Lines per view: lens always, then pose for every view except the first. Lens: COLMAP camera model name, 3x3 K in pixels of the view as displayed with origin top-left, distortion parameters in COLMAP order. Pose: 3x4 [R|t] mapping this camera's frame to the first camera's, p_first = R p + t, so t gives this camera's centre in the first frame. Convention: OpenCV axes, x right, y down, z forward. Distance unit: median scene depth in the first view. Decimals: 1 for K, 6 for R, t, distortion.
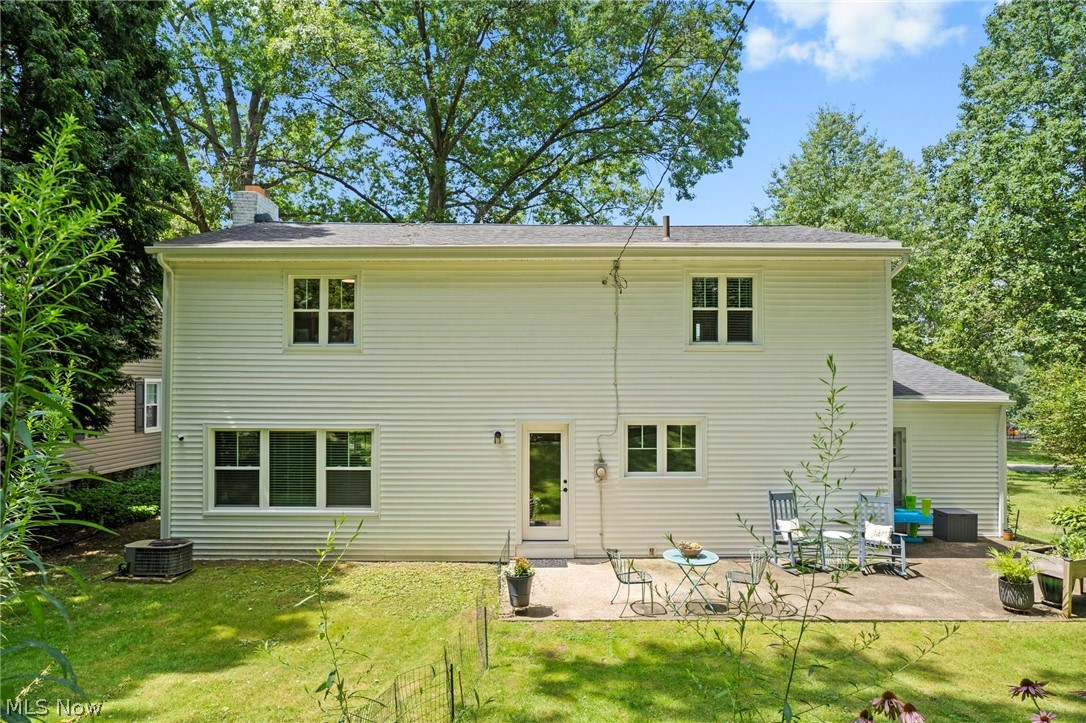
lens RADIAL K [[659.5, 0, 543.0], [0, 659.5, 361.5], [0, 0, 1]] dist [-0.005381, 0.001839]
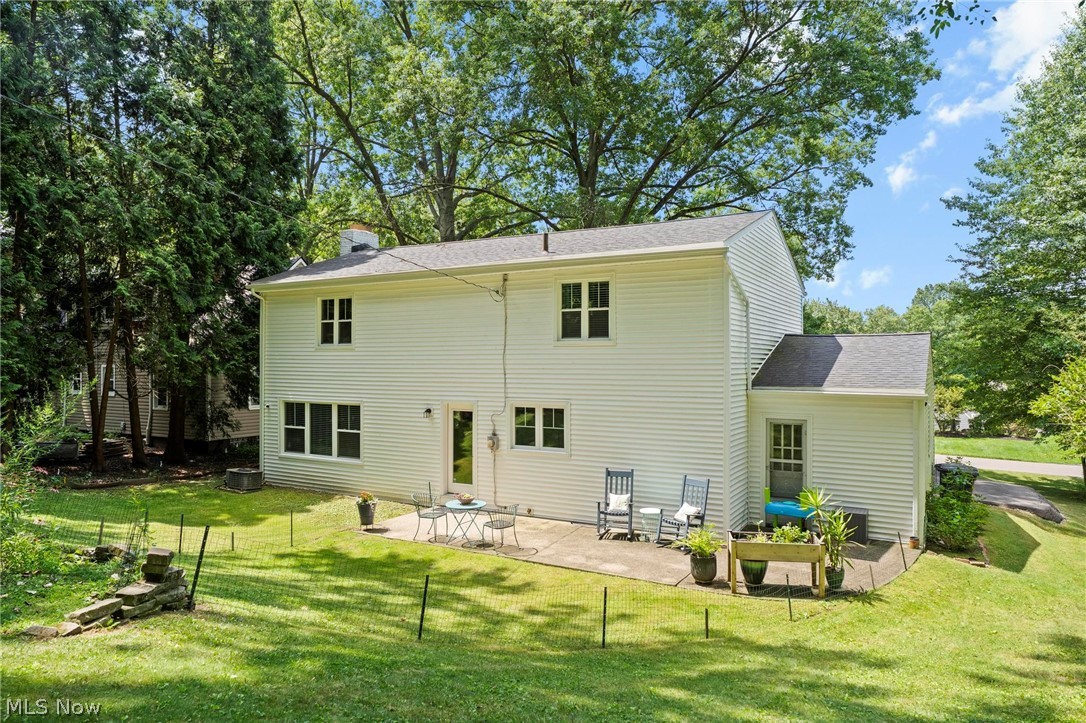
lens RADIAL K [[692.8, 0, 543.0], [0, 692.8, 361.5], [0, 0, 1]] dist [0.003365, 0.000021]
pose [[0.868688, -0.000195, -0.495360, 0.816522], [0.002951, 0.999984, 0.004782, 0.005578], [0.495351, -0.005616, 0.868675, -0.096952]]
